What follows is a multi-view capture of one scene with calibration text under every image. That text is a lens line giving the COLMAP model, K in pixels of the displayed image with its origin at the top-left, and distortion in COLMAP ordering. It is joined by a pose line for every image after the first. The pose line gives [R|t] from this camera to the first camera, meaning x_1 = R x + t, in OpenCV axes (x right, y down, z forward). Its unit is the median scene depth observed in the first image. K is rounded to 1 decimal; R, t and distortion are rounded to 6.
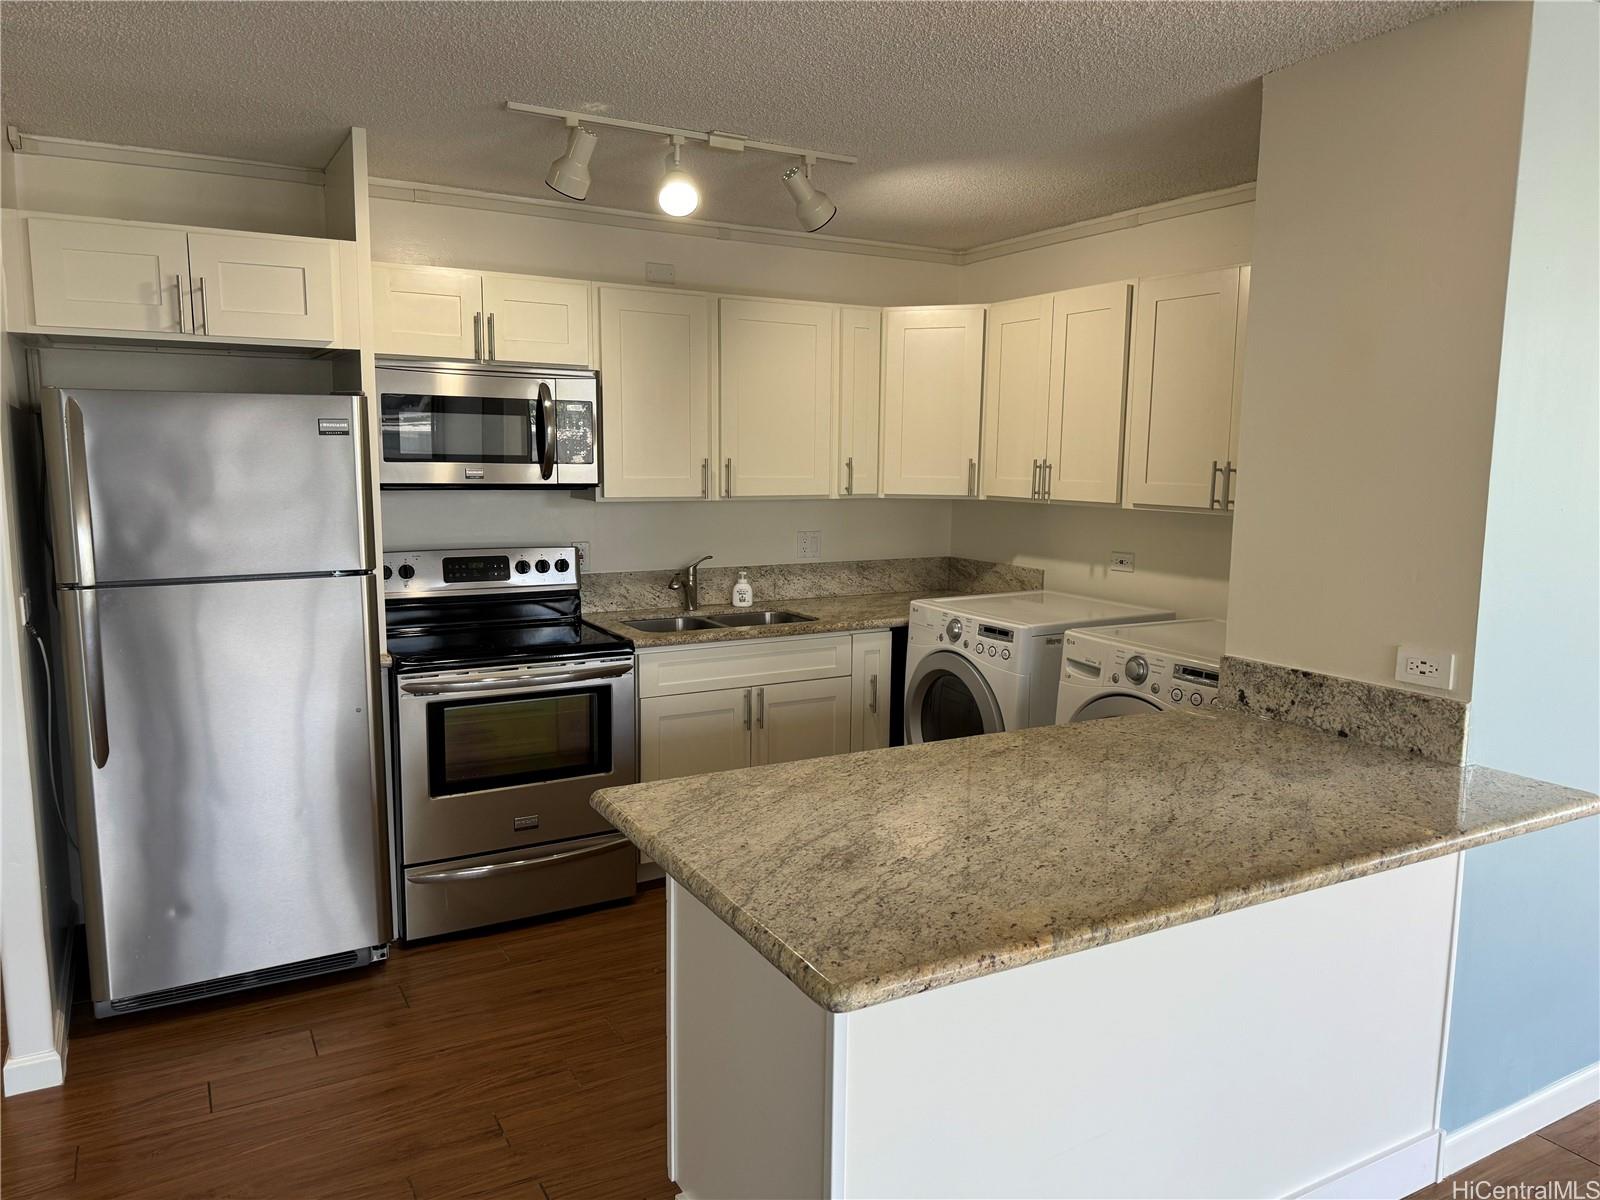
lens RADIAL K [[1116.1, 0, 796.9], [0, 1116.1, 596.2], [0, 0, 1]] dist [0.095195, -0.068216]
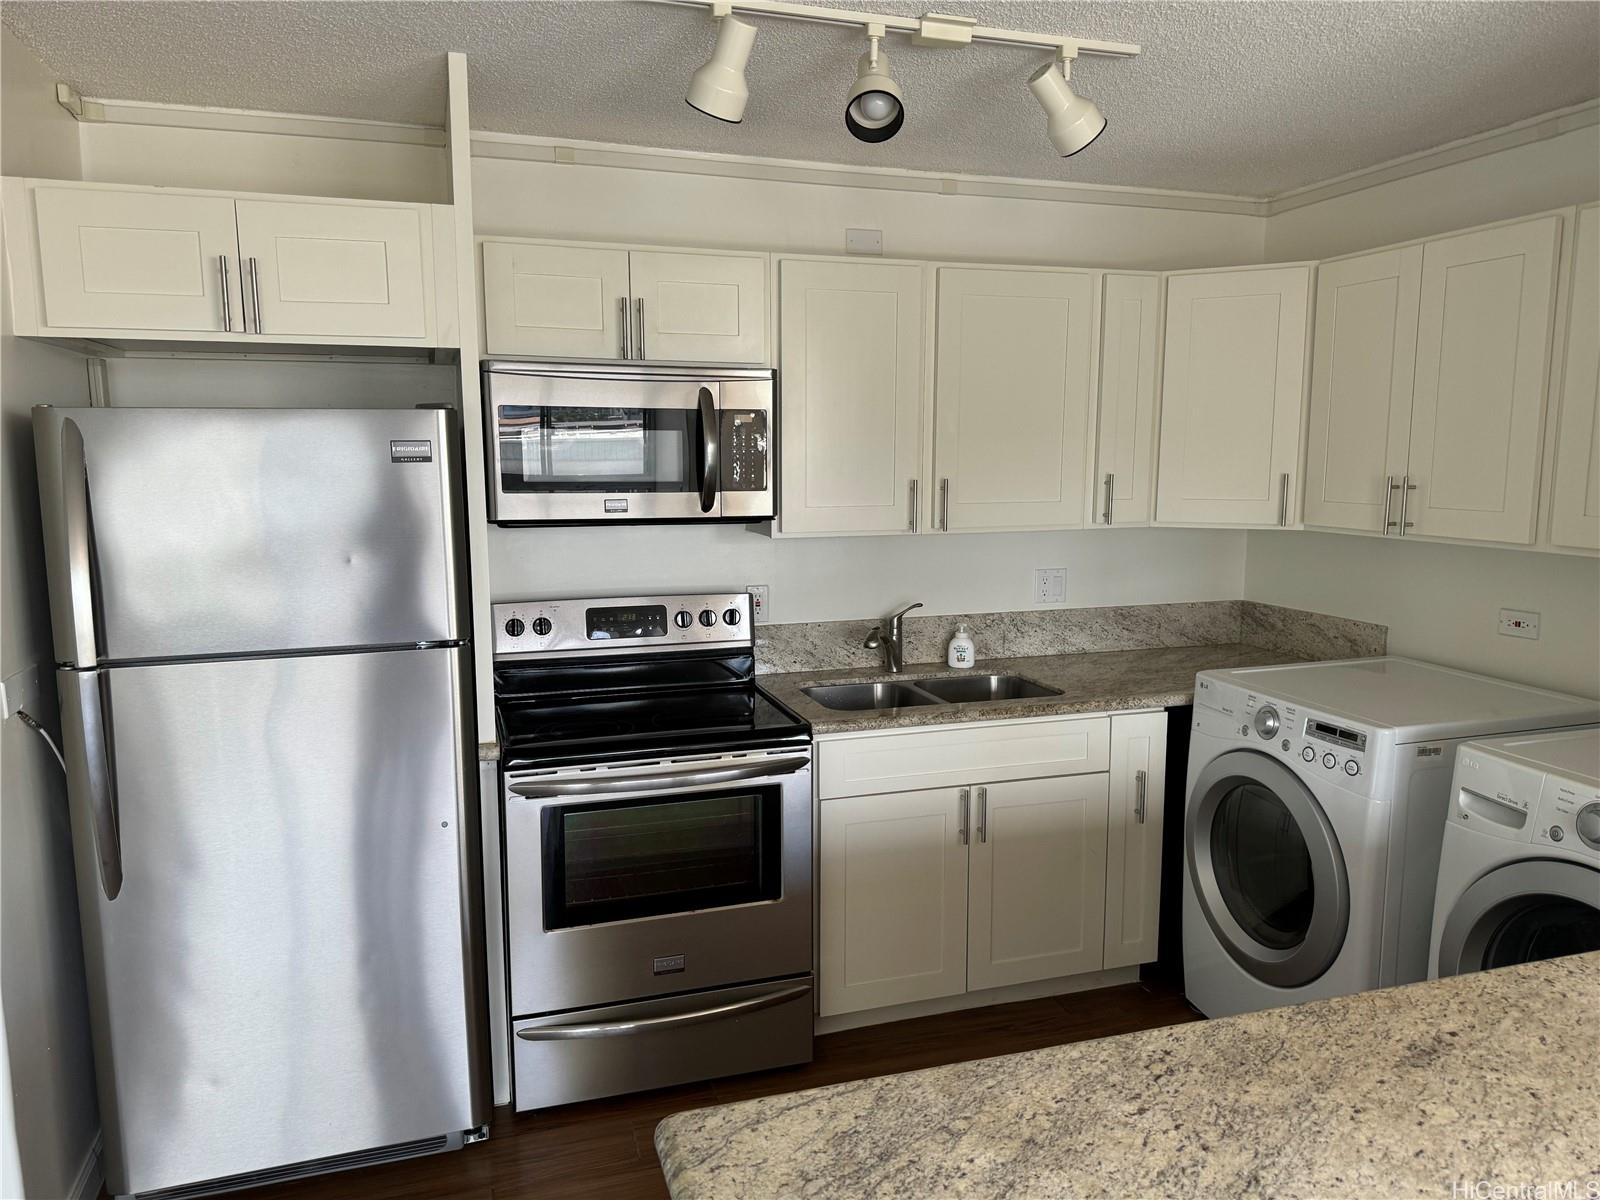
lens RADIAL K [[1116.1, 0, 802.1], [0, 1116.1, 604.5], [0, 0, 1]] dist [0.095195, -0.068216]
pose [[0.979757, 0.015984, -0.199551, -0.003479], [-0.014604, 0.999858, 0.008386, -0.048054], [0.199657, -0.005302, 0.979852, 0.261289]]
